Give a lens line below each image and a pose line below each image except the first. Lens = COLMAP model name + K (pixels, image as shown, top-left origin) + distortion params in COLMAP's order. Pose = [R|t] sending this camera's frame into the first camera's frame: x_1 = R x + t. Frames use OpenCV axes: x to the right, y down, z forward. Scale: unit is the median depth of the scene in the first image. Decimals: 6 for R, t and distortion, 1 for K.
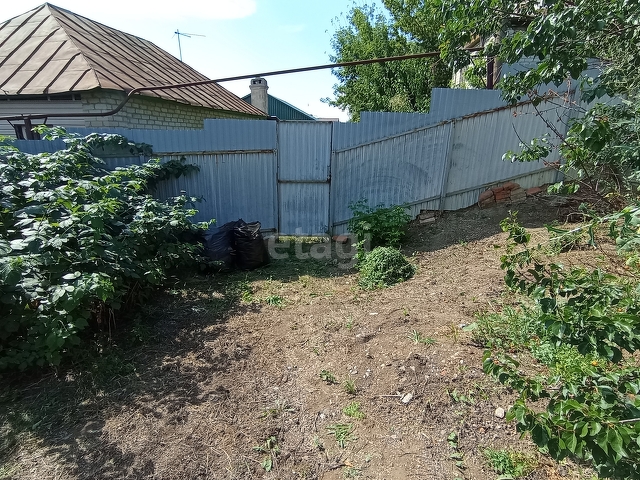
lens RADIAL K [[349.1, 0, 320.7], [0, 349.1, 240.1], [0, 0, 1]] dist [-0.035634, 0.028090]
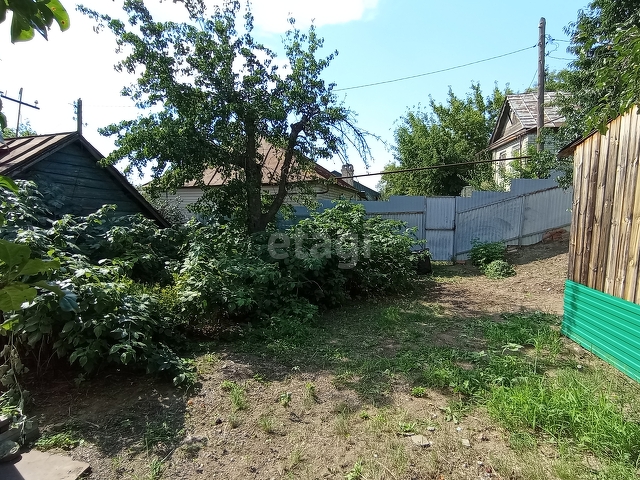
lens RADIAL K [[349.1, 0, 319.2], [0, 349.1, 239.1], [0, 0, 1]] dist [-0.035634, 0.028090]
pose [[0.998156, -0.005557, -0.060446, -0.551792], [-0.006520, 0.980224, -0.197784, 0.233781], [0.060350, 0.197814, 0.978380, -0.753953]]
